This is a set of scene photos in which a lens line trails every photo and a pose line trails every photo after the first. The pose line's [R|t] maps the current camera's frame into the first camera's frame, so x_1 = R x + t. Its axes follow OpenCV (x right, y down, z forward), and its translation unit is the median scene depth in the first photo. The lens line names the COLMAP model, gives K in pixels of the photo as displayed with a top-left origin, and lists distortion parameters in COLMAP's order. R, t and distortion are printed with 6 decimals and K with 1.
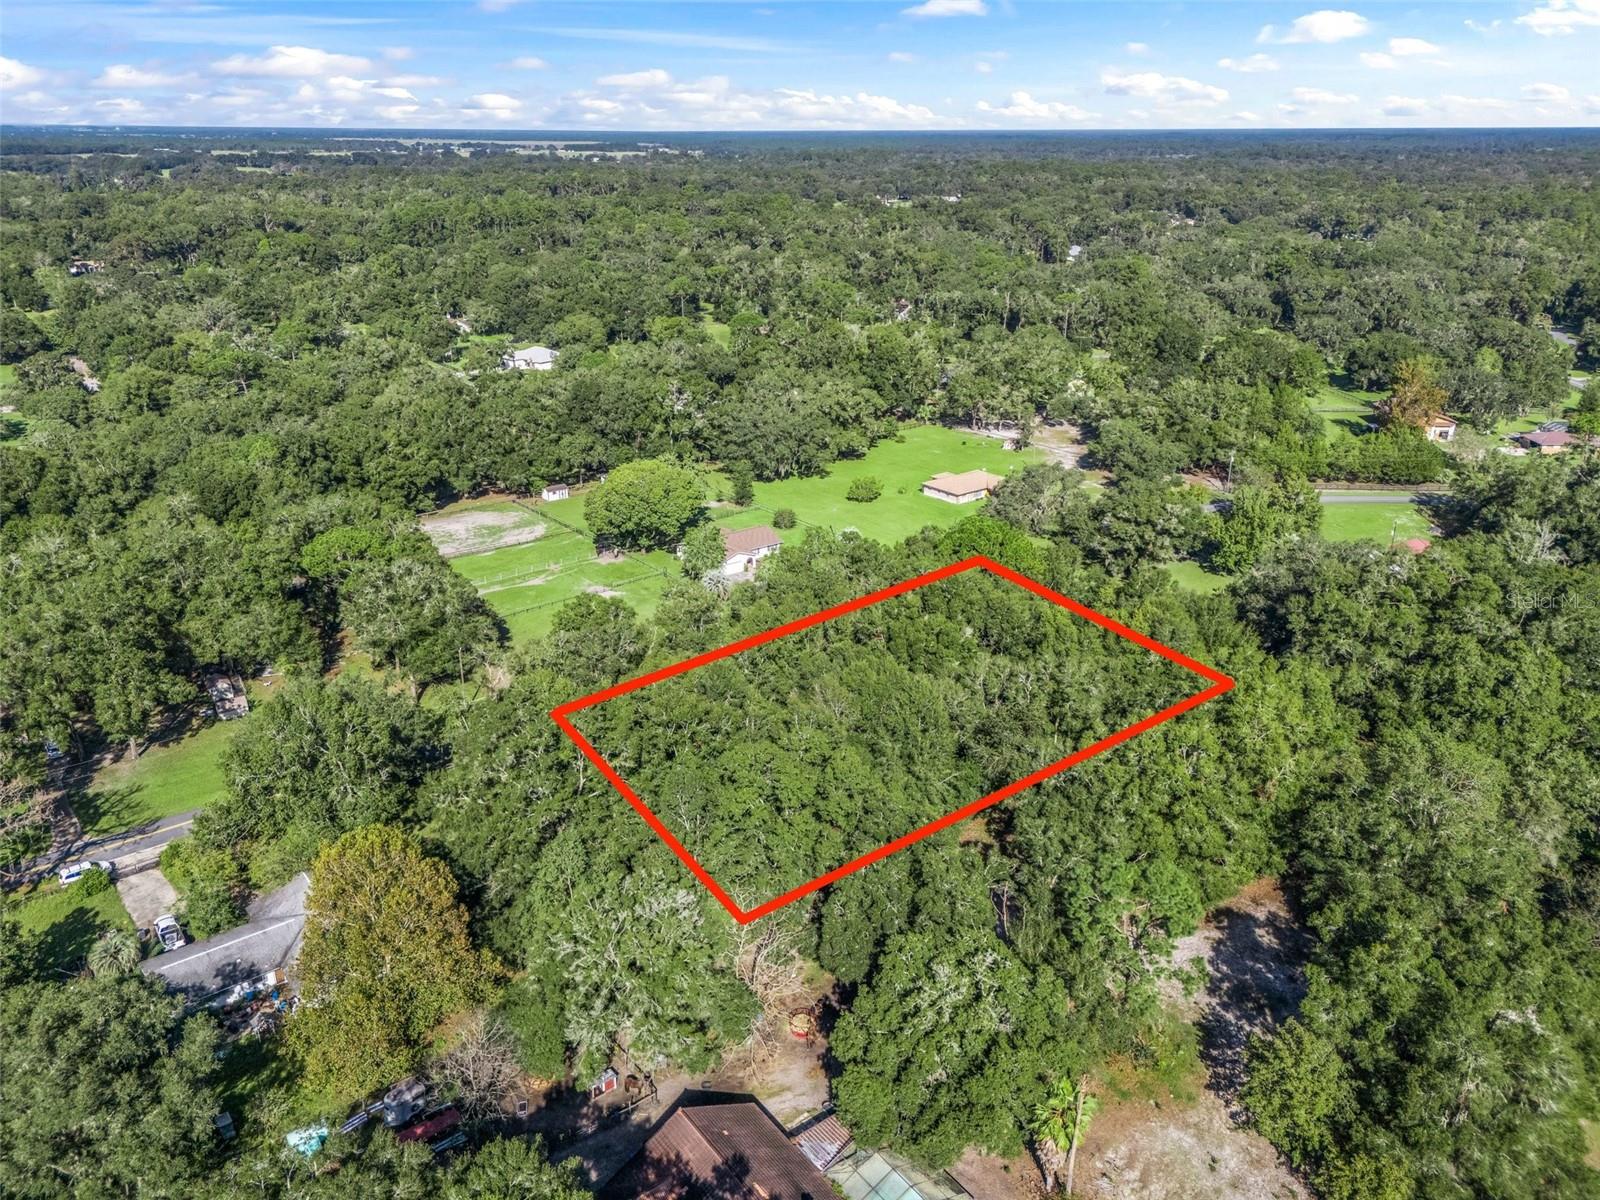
lens RADIAL K [[1209.9, 0, 783.9], [0, 1209.9, 592.5], [0, 0, 1]] dist [0.050291, -0.042081]
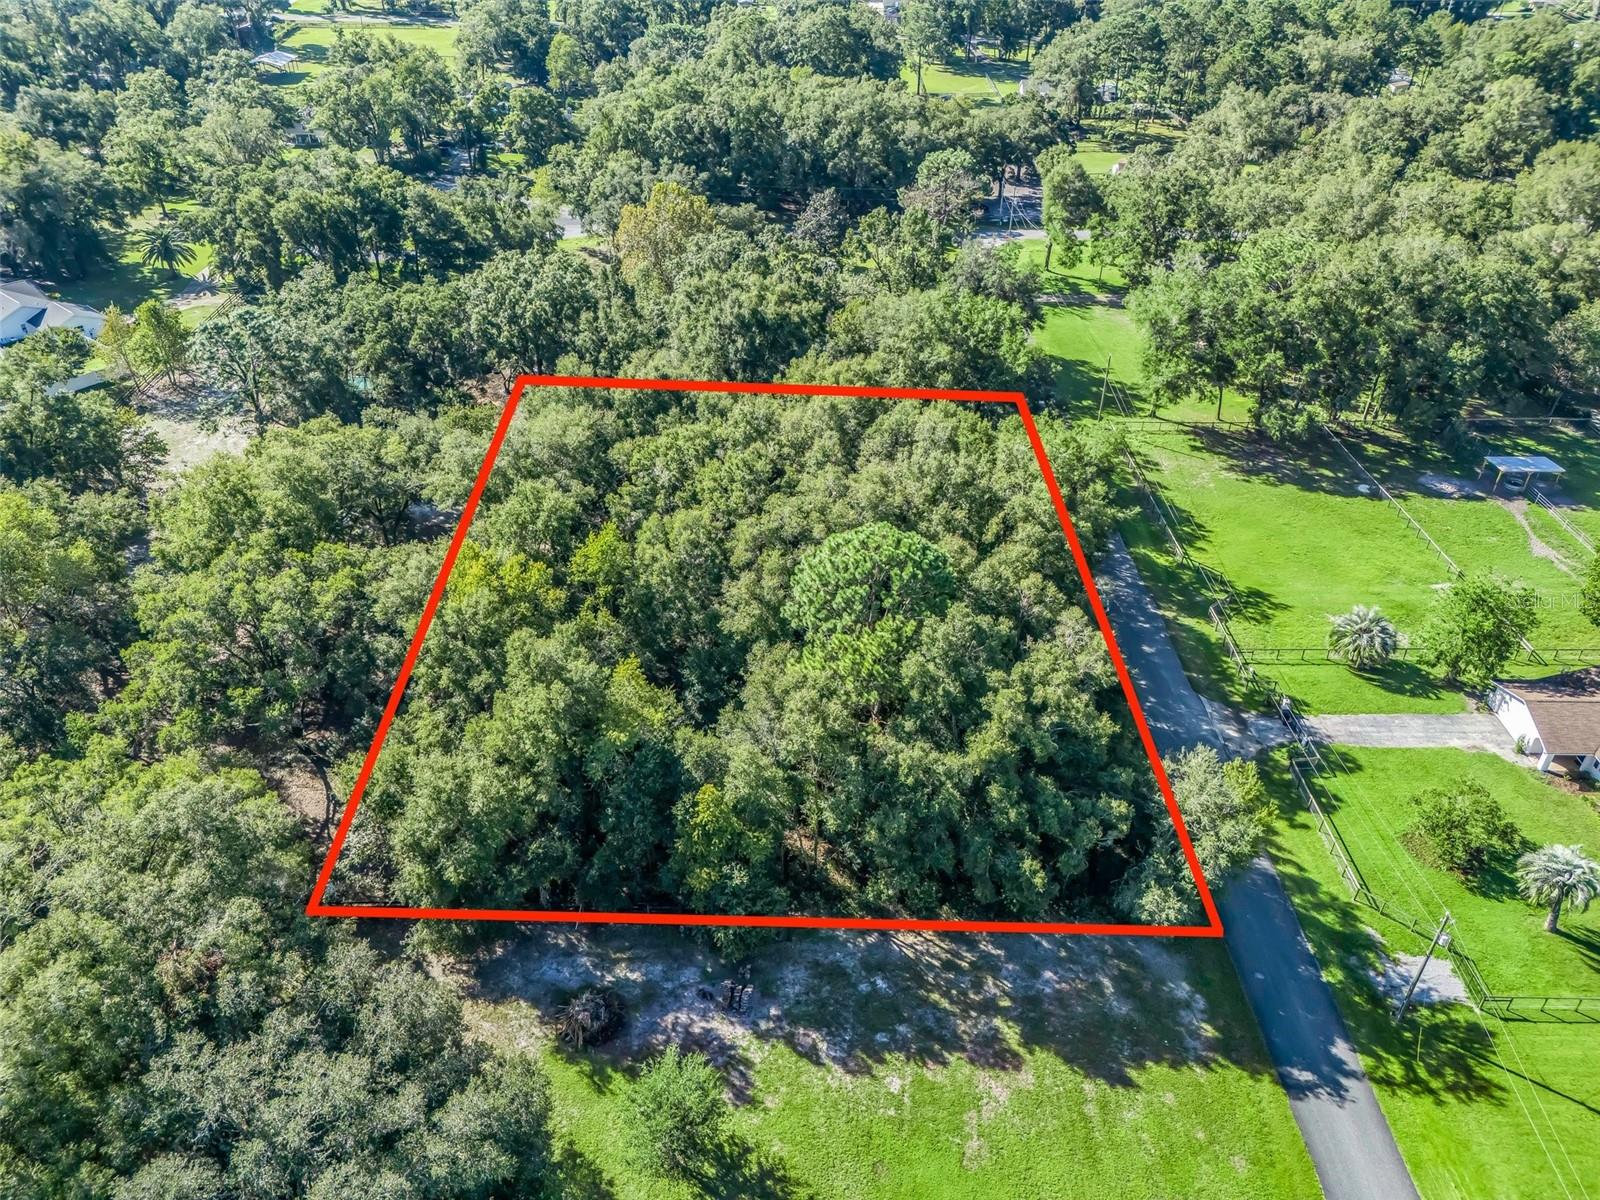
lens RADIAL K [[1209.9, 0, 800.8], [0, 1209.9, 601.5], [0, 0, 1]] dist [0.050291, -0.042081]
pose [[-0.601874, 0.436944, -0.668452, 0.342043], [-0.298192, 0.653533, 0.695684, -0.245205], [0.740830, 0.618041, -0.263051, 0.753901]]
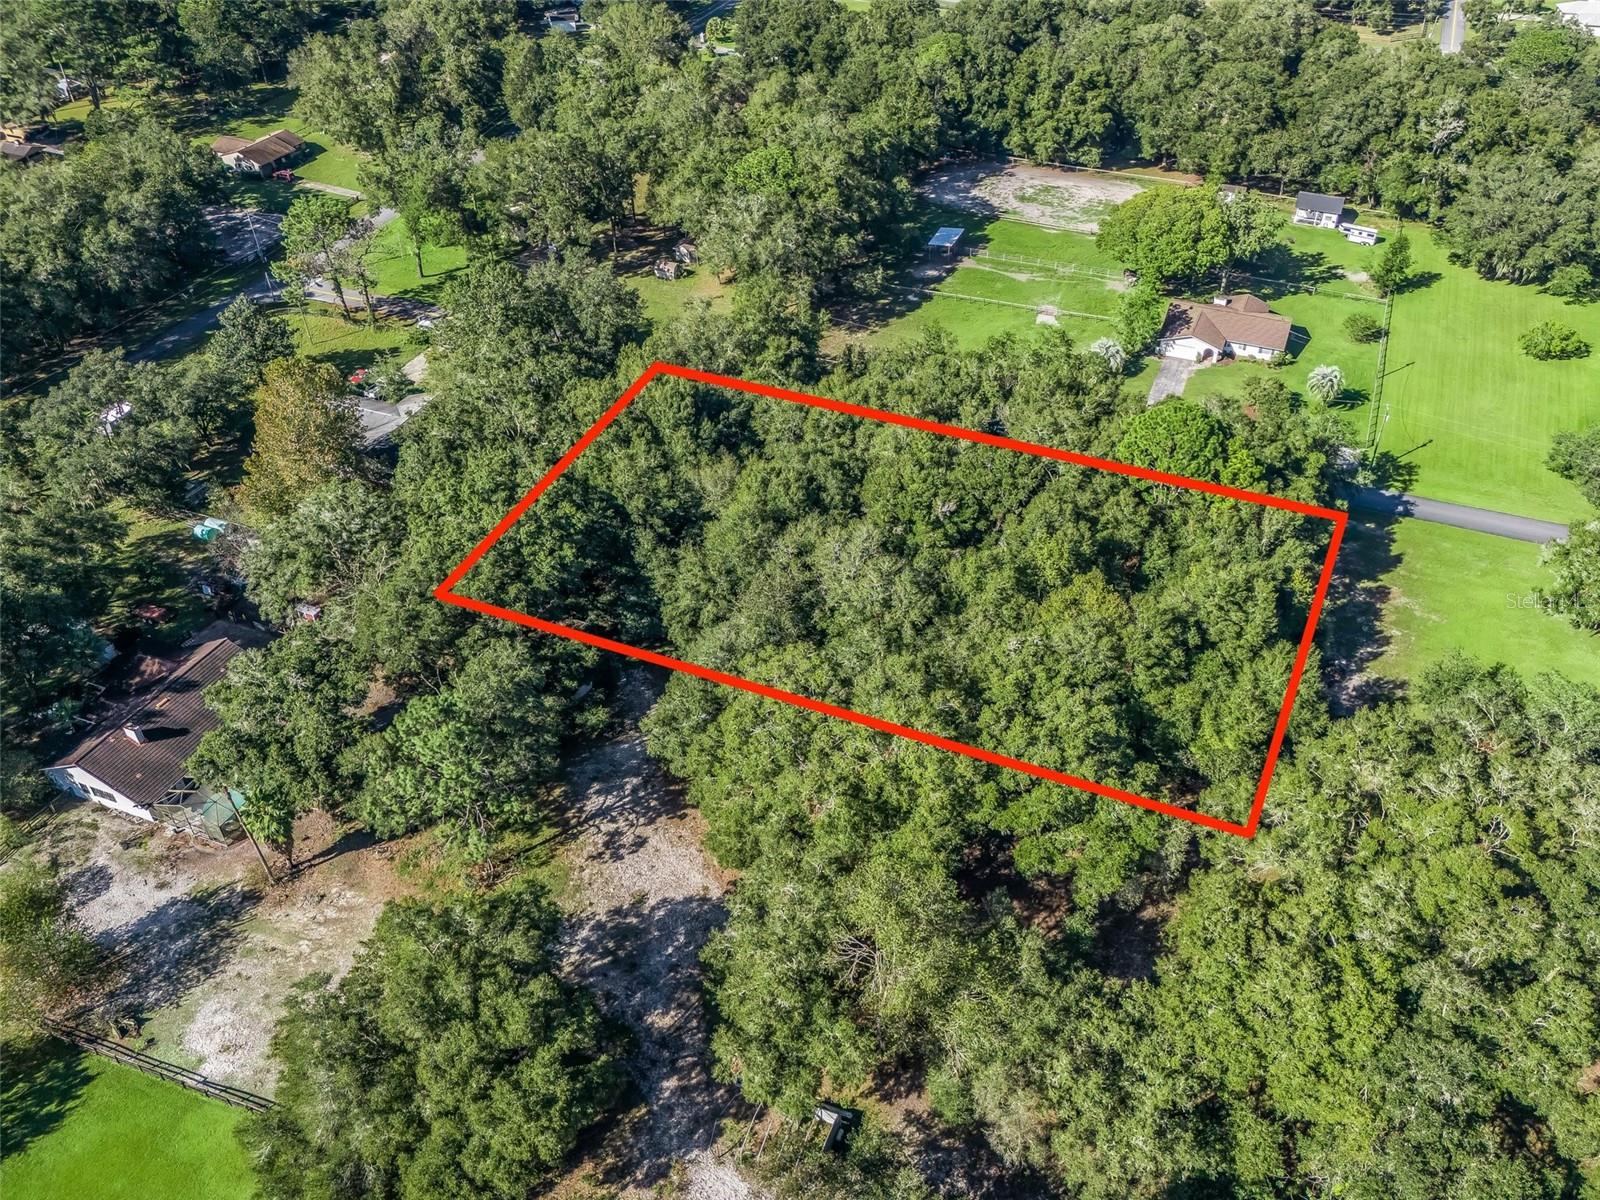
lens RADIAL K [[1318.2, 0, 854.9], [0, 1318.2, 603.0], [0, 0, 1]] dist [0.052547, -0.043359]
pose [[0.547046, 0.535392, -0.643503, 0.419005], [-0.321863, 0.844159, 0.428718, -0.157634], [0.772751, -0.027409, 0.634117, 0.216005]]
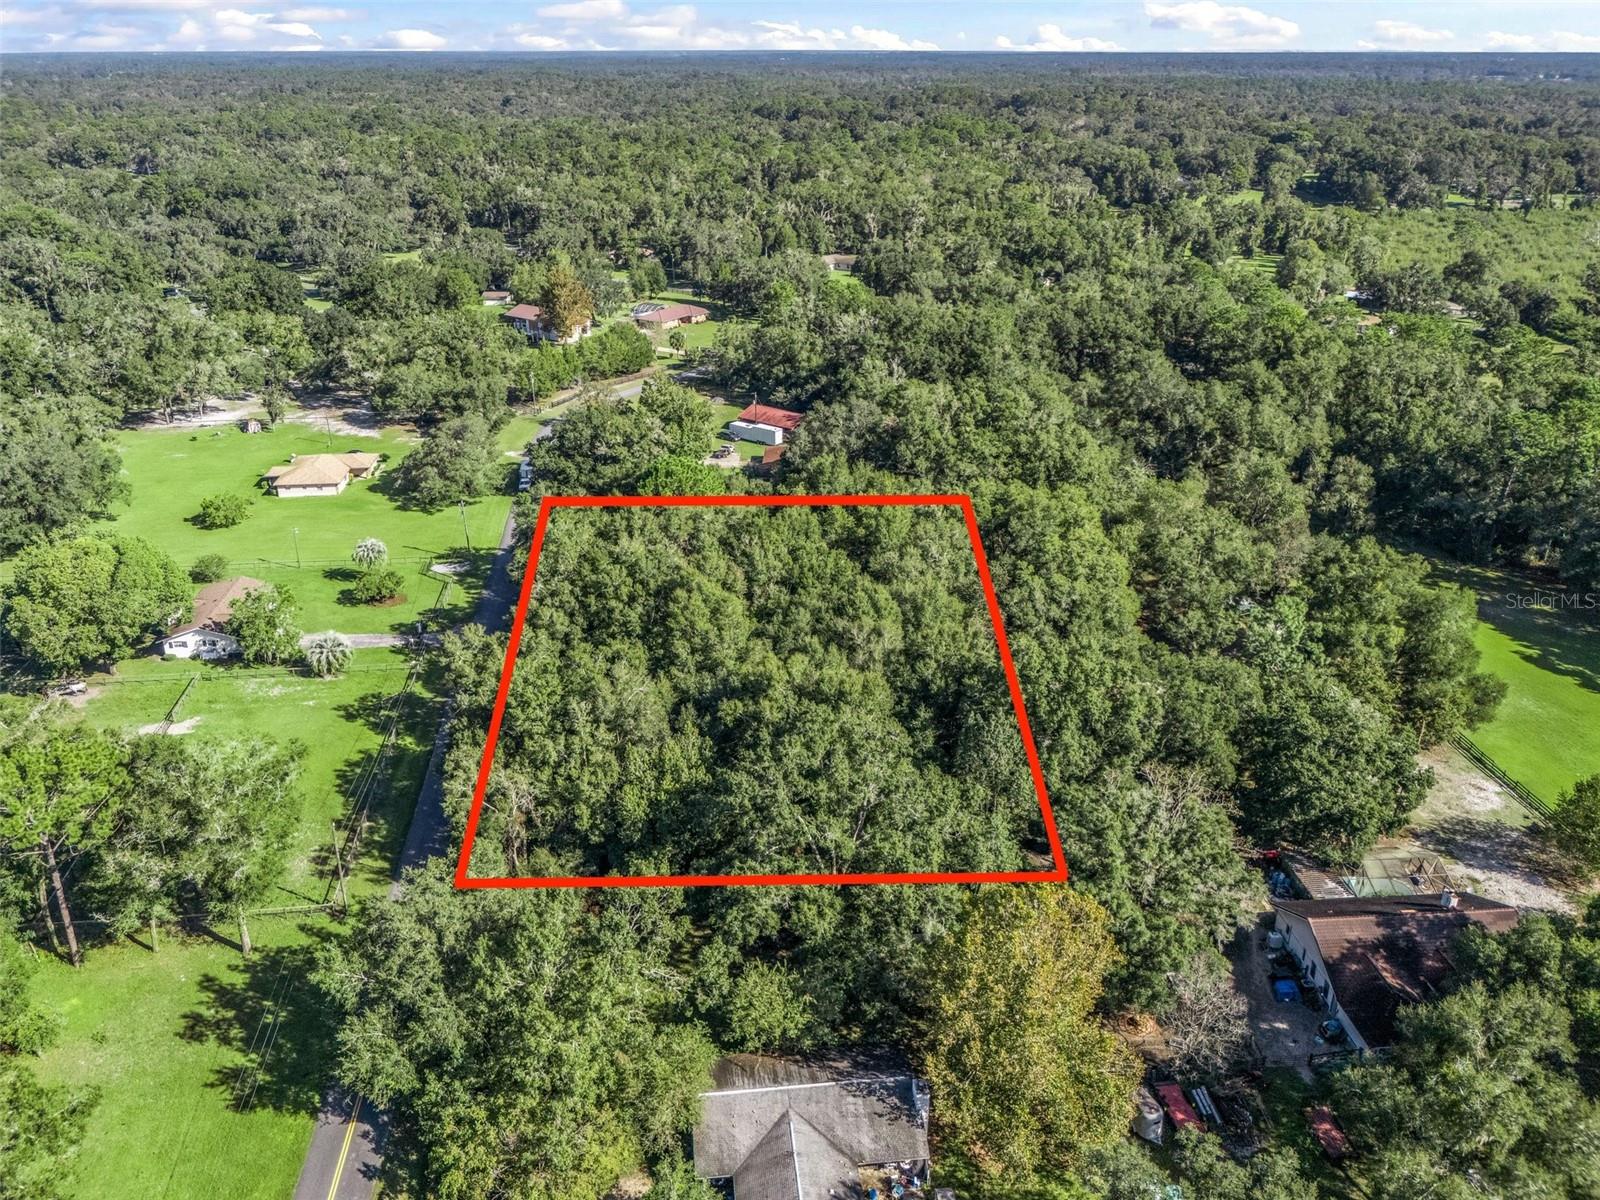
lens RADIAL K [[1209.9, 0, 811.4], [0, 1209.9, 606.3], [0, 0, 1]] dist [0.050291, -0.042081]
pose [[0.506924, -0.354038, 0.785930, -0.399568], [0.301745, 0.926956, 0.222940, -0.091072], [-0.807452, 0.124137, 0.576725, 0.237378]]
